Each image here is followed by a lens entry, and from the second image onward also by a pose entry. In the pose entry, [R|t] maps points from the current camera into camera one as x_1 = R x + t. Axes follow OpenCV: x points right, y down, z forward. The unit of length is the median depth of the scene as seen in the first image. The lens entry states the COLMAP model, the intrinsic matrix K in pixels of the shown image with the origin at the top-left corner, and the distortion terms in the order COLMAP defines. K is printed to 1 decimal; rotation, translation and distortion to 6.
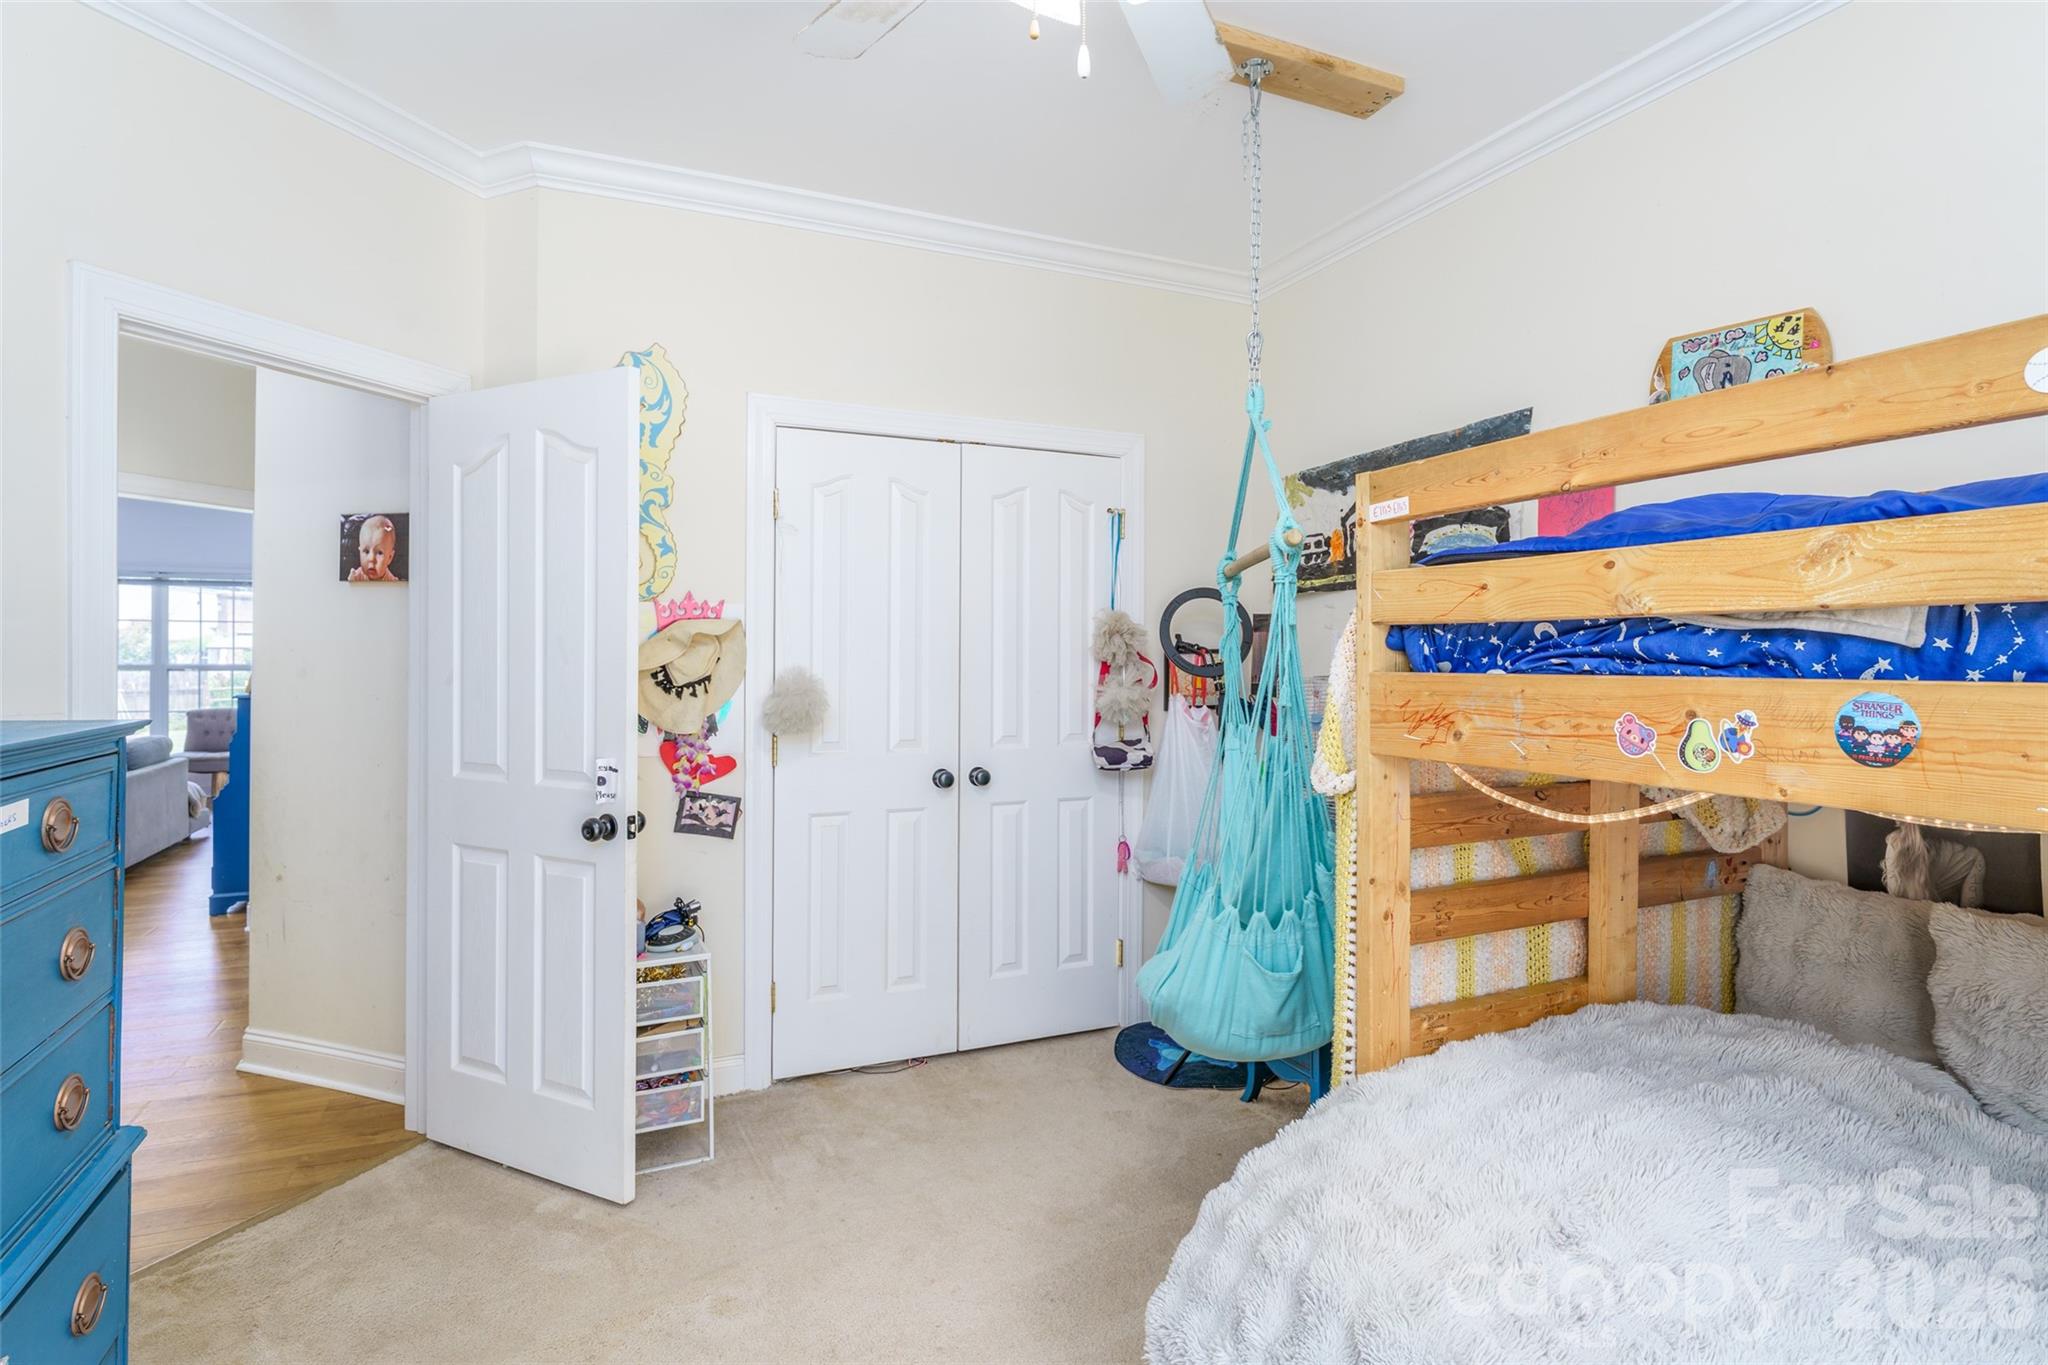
lens RADIAL K [[1008.1, 0, 1025.1], [0, 1008.1, 664.9], [0, 0, 1]] dist [-0.012779, 0.000449]
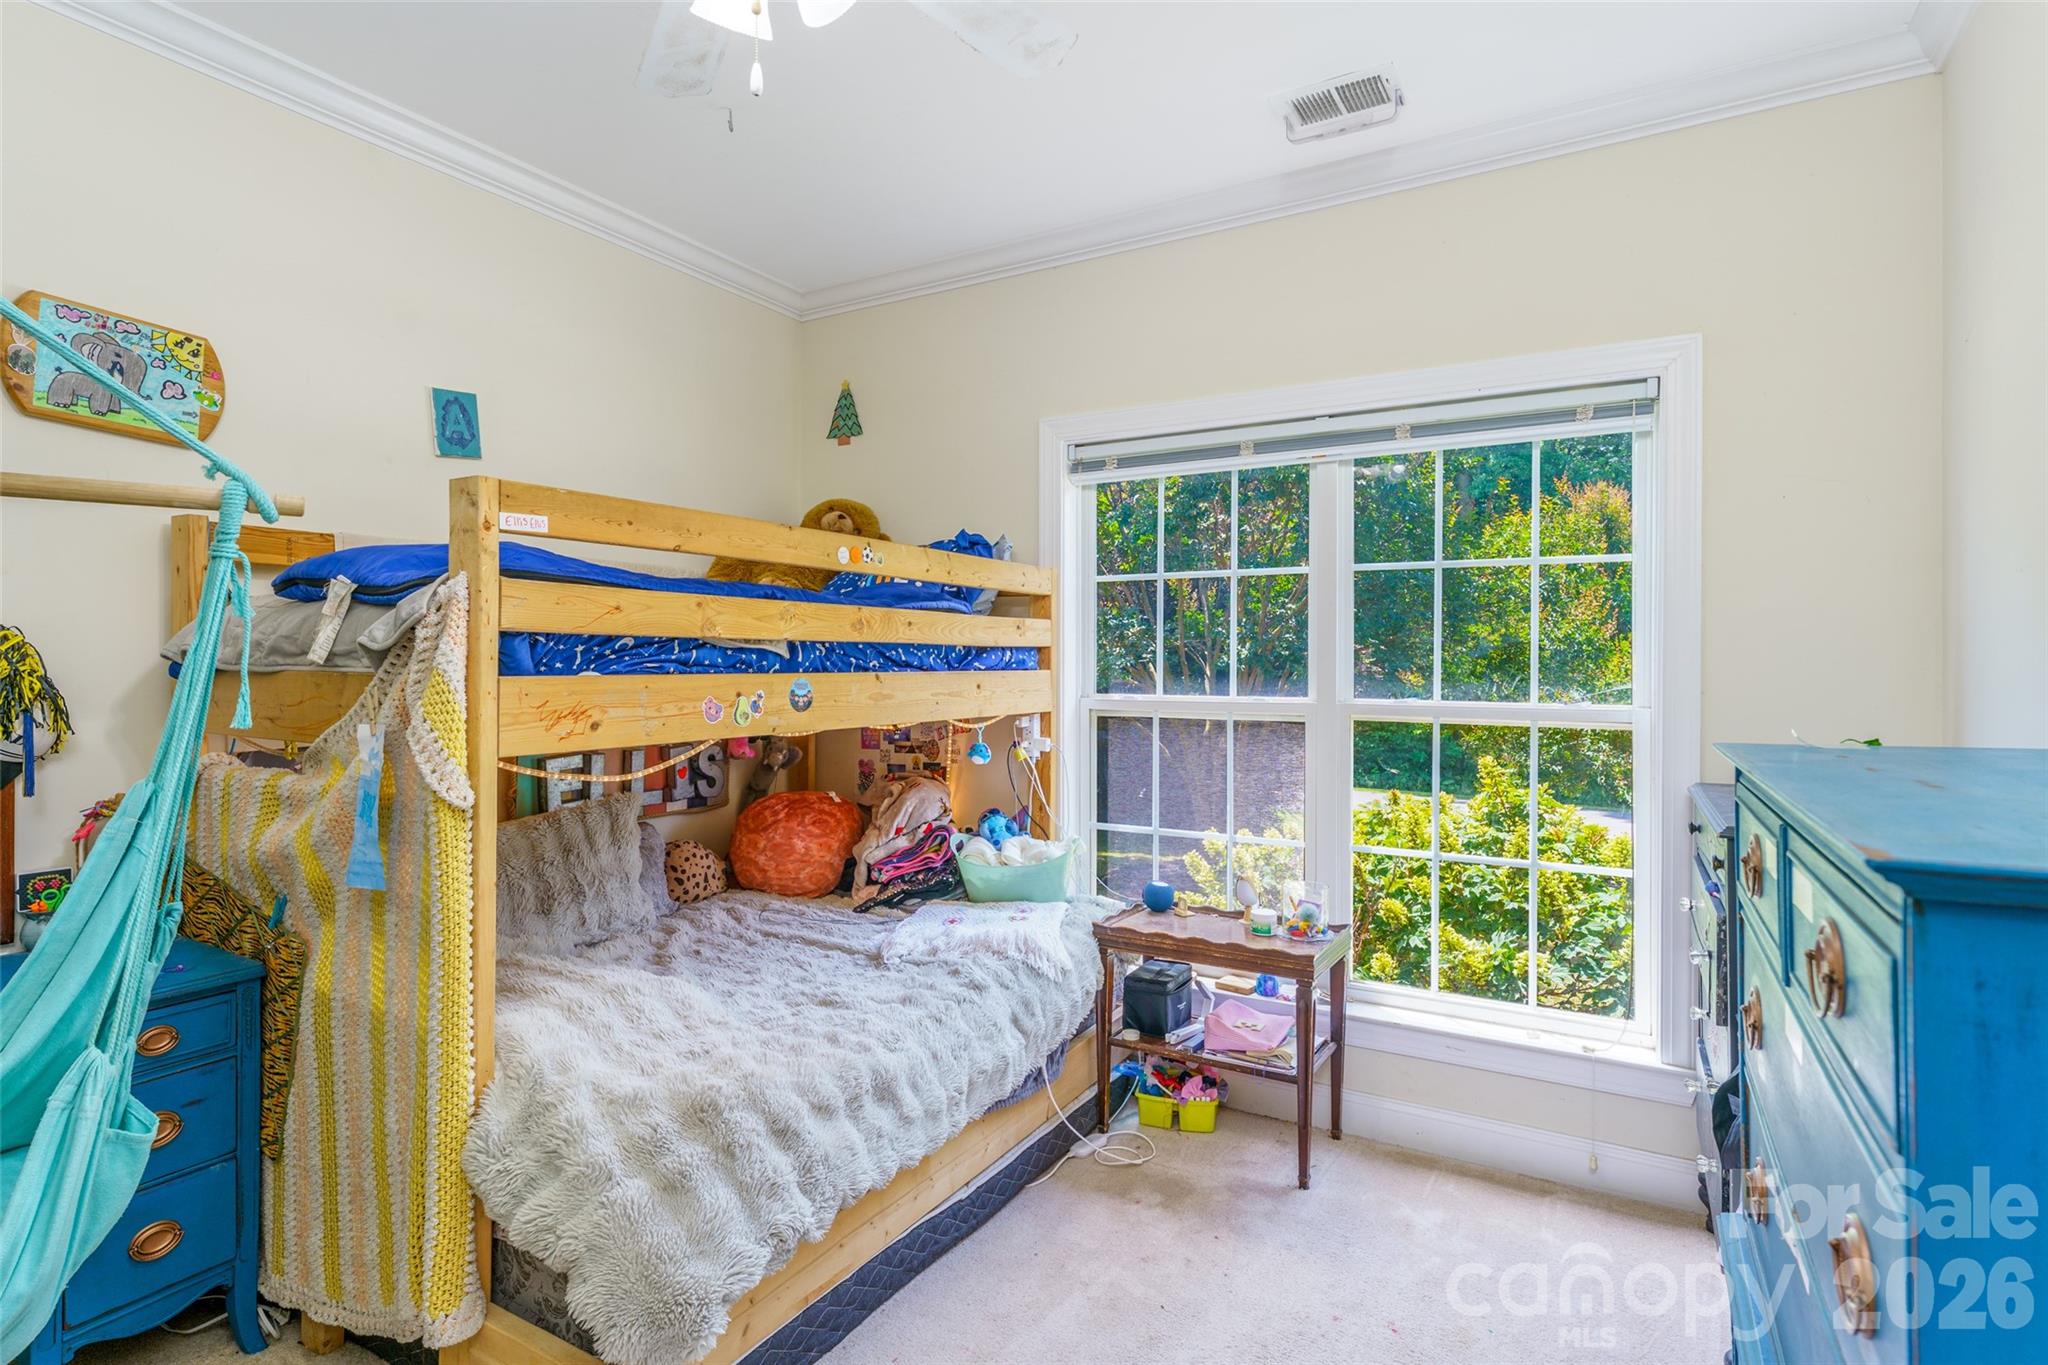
lens RADIAL K [[1008.1, 0, 1025.0], [0, 1008.1, 674.6], [0, 0, 1]] dist [-0.012779, 0.000449]
pose [[-0.574656, -0.009850, 0.818336, -0.953471], [0.003131, 0.999894, 0.014234, -0.009179], [-0.818389, 0.010742, -0.574564, 1.392874]]
